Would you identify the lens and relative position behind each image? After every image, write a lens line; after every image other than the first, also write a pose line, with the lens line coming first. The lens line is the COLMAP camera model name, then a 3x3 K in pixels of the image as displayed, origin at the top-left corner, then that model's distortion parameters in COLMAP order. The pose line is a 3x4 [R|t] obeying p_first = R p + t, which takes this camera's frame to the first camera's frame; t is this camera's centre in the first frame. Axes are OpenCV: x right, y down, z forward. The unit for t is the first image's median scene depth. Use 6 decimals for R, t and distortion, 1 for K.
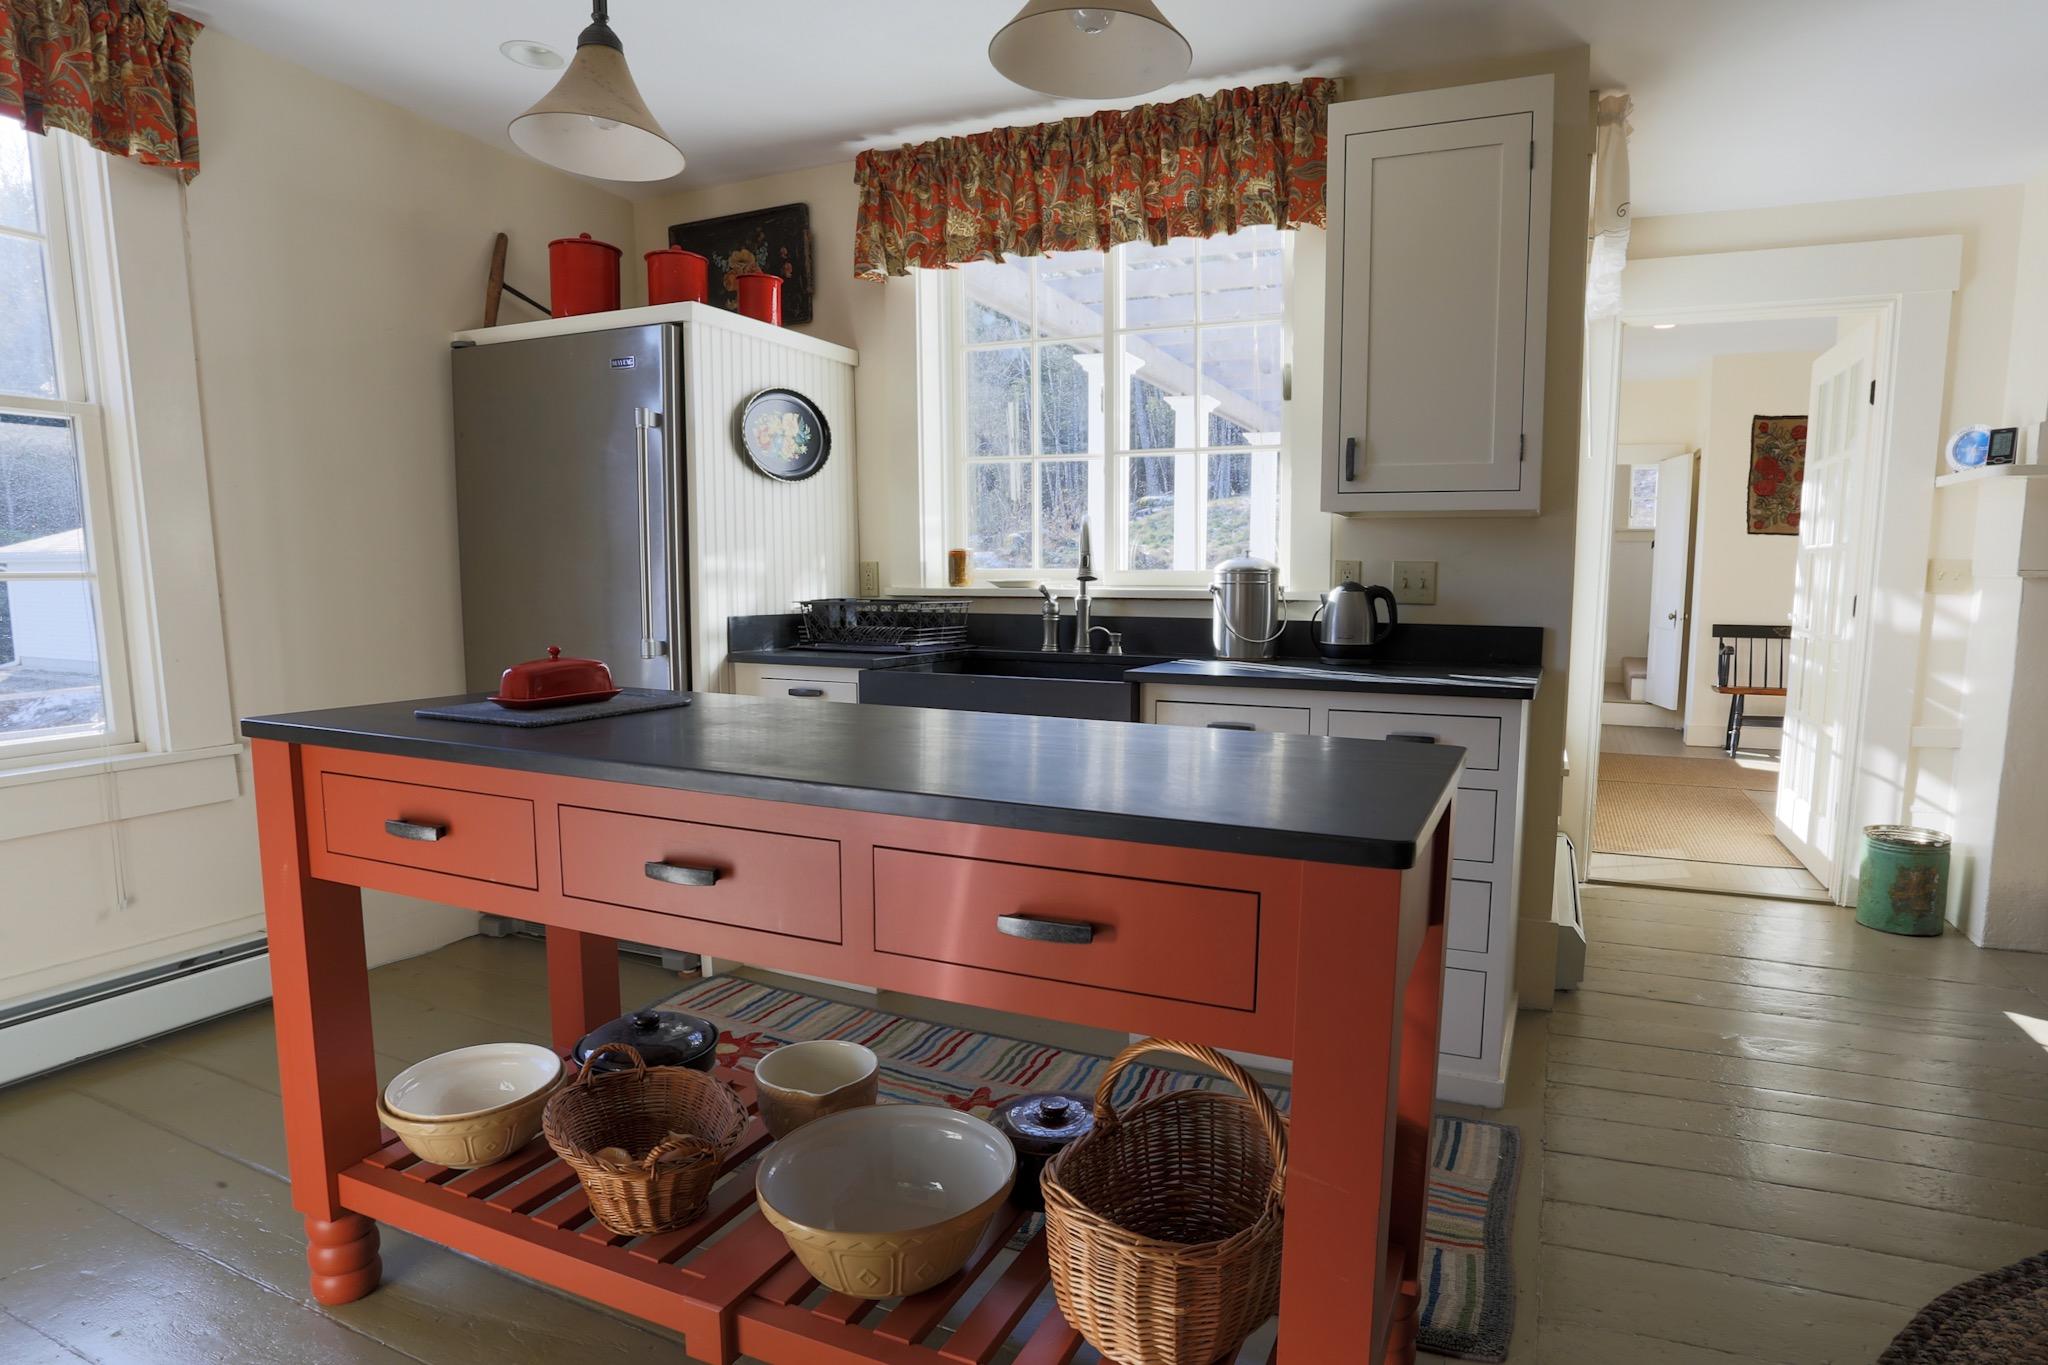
lens RADIAL K [[1130.8, 0, 1024.0], [0, 1130.8, 682.5], [0, 0, 1]] dist [-0.002016, -0.000102]
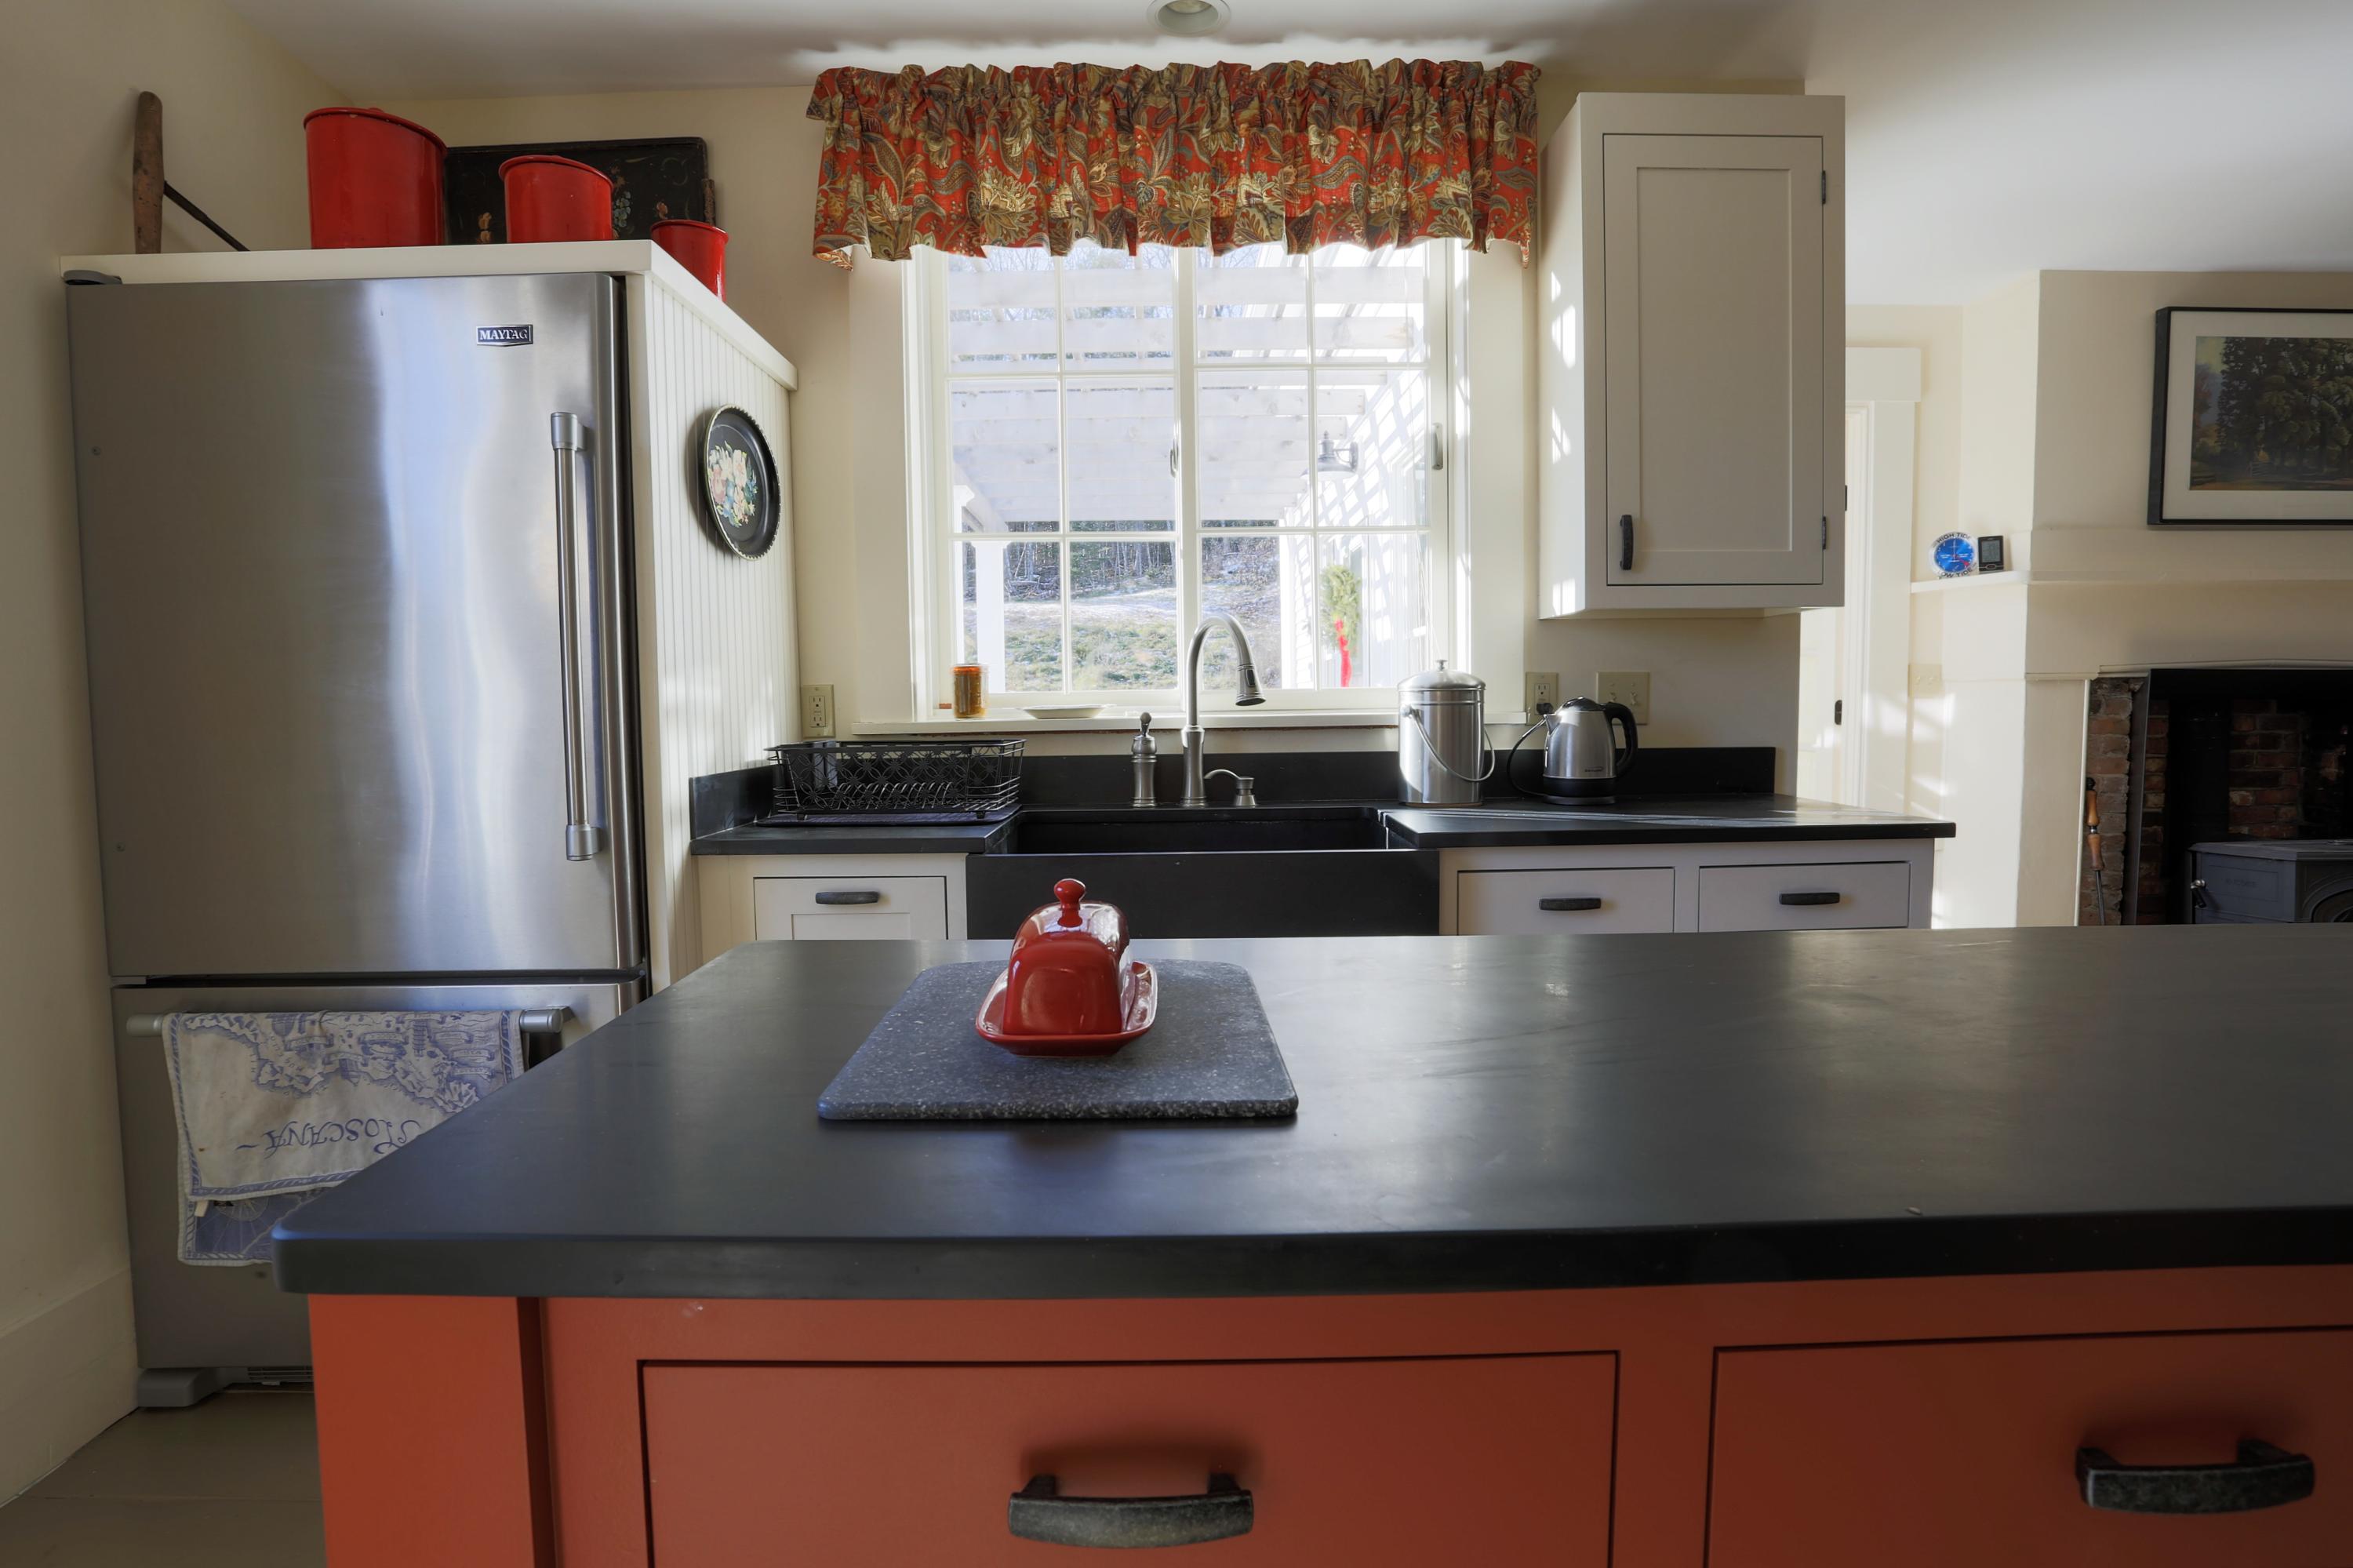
lens RADIAL K [[1257.6, 0, 1175.9], [0, 1257.6, 734.3], [0, 0, 1]] dist [-0.007813, 0.001093]
pose [[0.908102, -0.033579, 0.417401, -0.301988], [0.060351, 0.996868, -0.051103, -0.033550], [-0.414378, 0.071597, 0.907284, 0.300239]]
